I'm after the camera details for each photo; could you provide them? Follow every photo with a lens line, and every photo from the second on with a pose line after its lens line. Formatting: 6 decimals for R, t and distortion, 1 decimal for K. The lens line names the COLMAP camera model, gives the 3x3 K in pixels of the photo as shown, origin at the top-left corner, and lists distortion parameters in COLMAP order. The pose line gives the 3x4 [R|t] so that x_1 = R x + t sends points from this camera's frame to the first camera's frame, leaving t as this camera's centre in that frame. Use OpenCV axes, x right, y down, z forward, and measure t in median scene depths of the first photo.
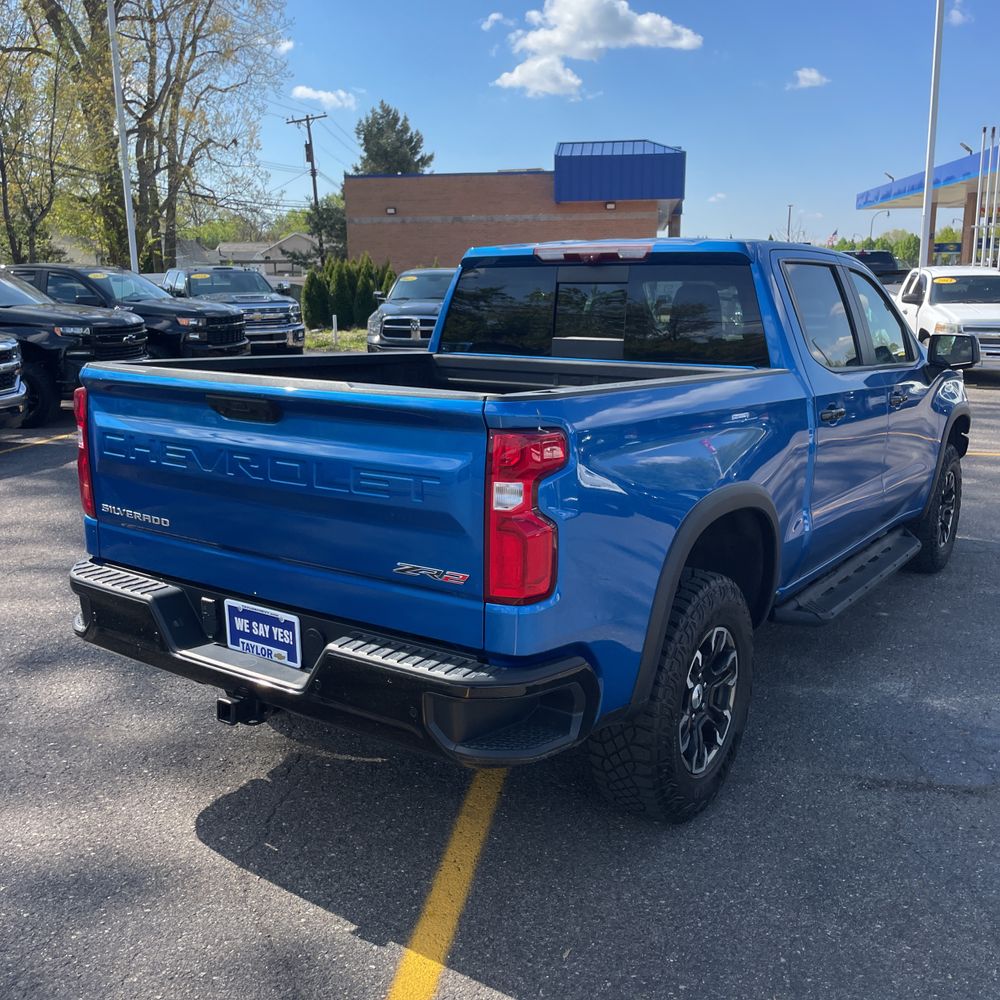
lens RADIAL K [[1018.7, 0, 504.8], [0, 1018.7, 496.9], [0, 0, 1]] dist [0.026982, 0.000000]
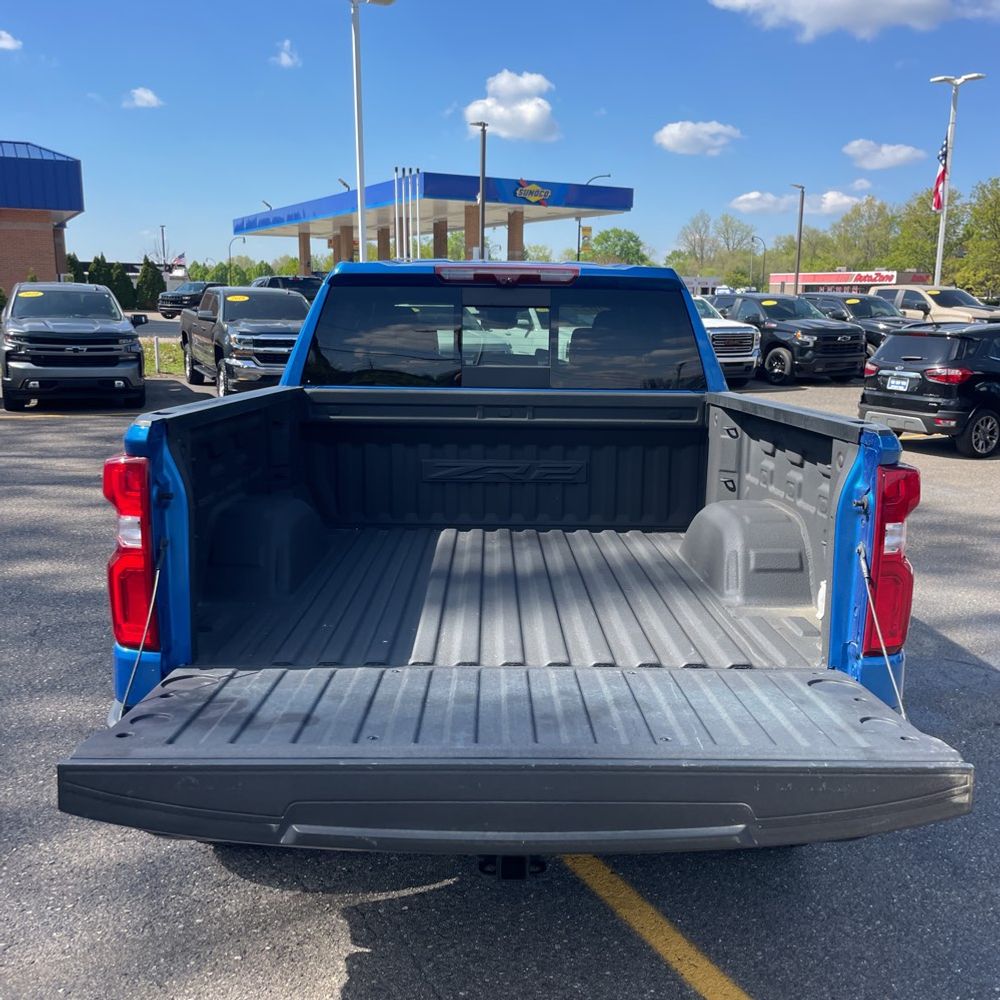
lens RADIAL K [[1018.7, 0, 522.3], [0, 1018.7, 506.6], [0, 0, 1]] dist [0.026982, 0.000000]
pose [[0.814702, -0.103545, 0.570561, -0.634020], [0.111001, 0.993581, 0.021815, -0.067130], [-0.569157, 0.045560, 0.820966, 0.338729]]
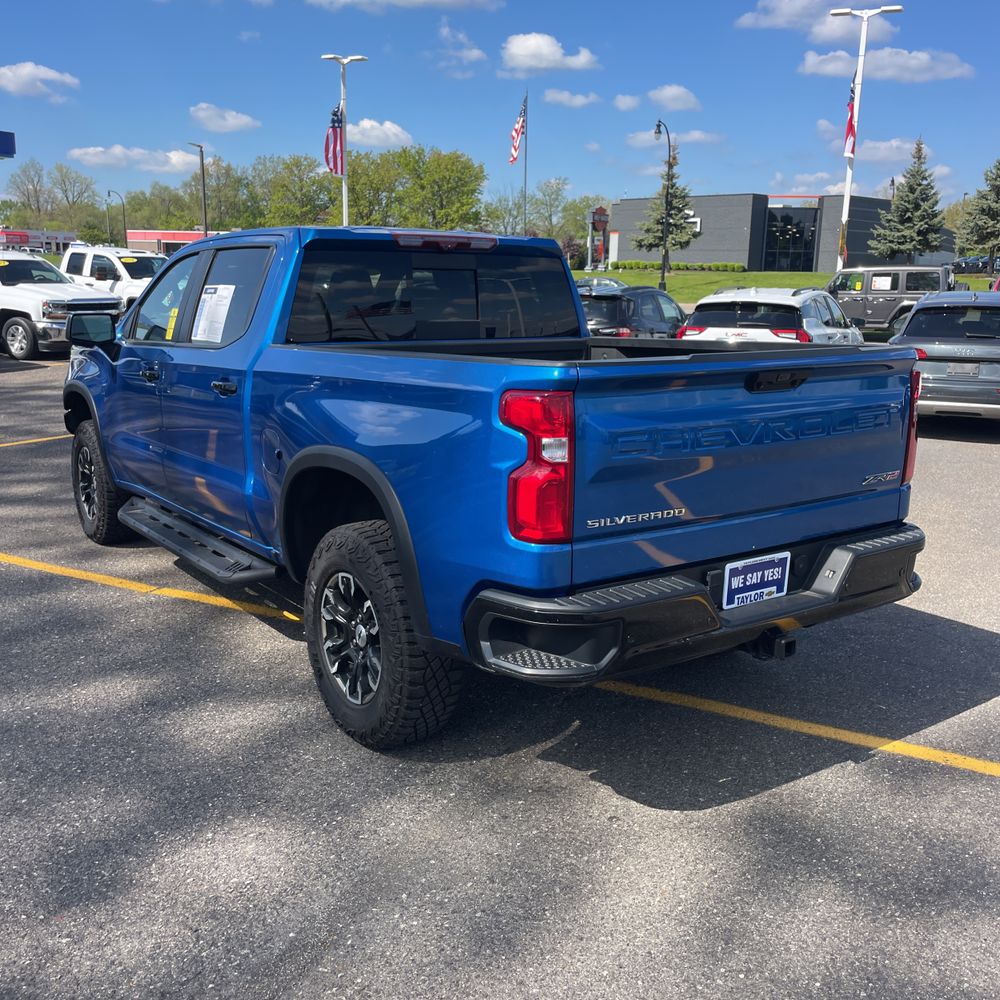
lens RADIAL K [[1018.7, 0, 496.8], [0, 1018.7, 491.7], [0, 0, 1]] dist [0.026982, 0.000000]
pose [[0.356260, -0.191070, 0.914643, -1.314153], [0.180961, 0.974445, 0.133077, -0.160240], [-0.916696, 0.118105, 0.381732, 0.793537]]
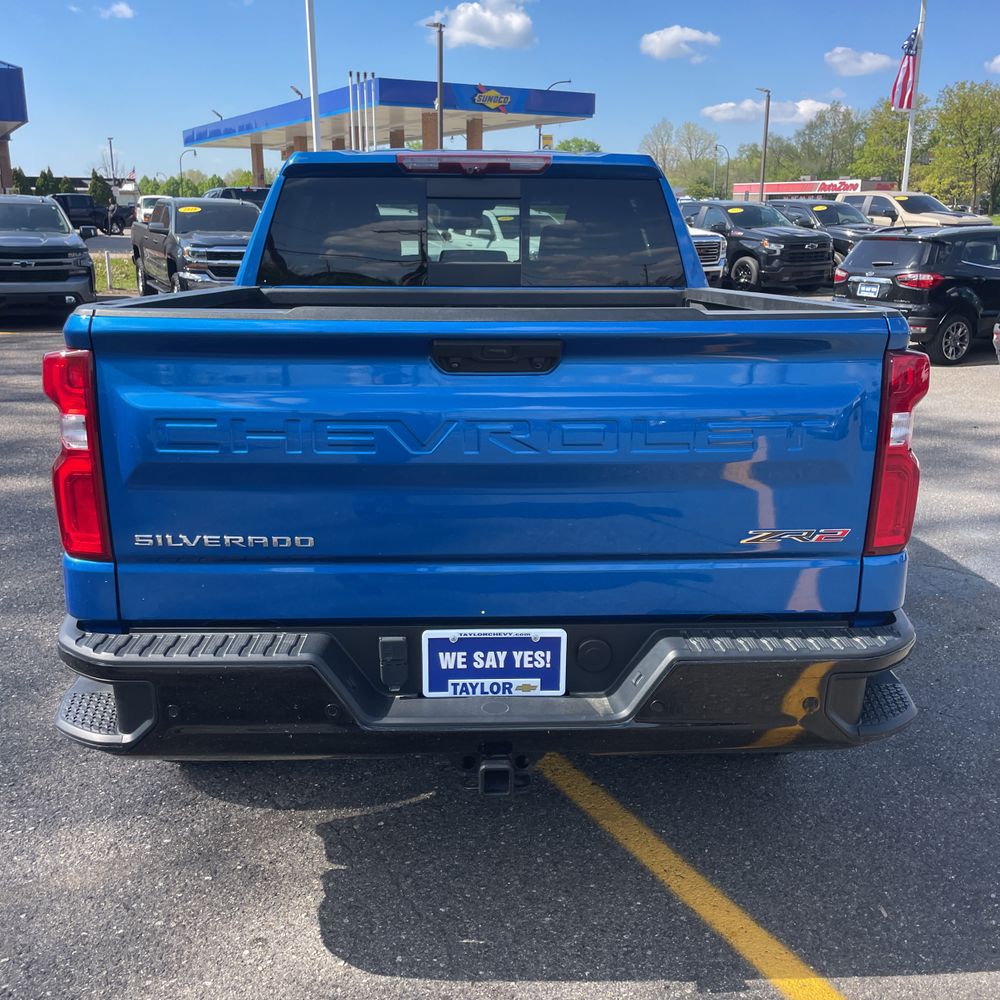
lens RADIAL K [[1018.7, 0, 501.1], [0, 1018.7, 492.6], [0, 0, 1]] dist [0.026982, 0.000000]
pose [[0.803931, -0.152143, 0.574933, -0.614601], [0.122638, 0.988357, 0.090061, -0.051448], [-0.581941, -0.001894, 0.813229, 0.389639]]
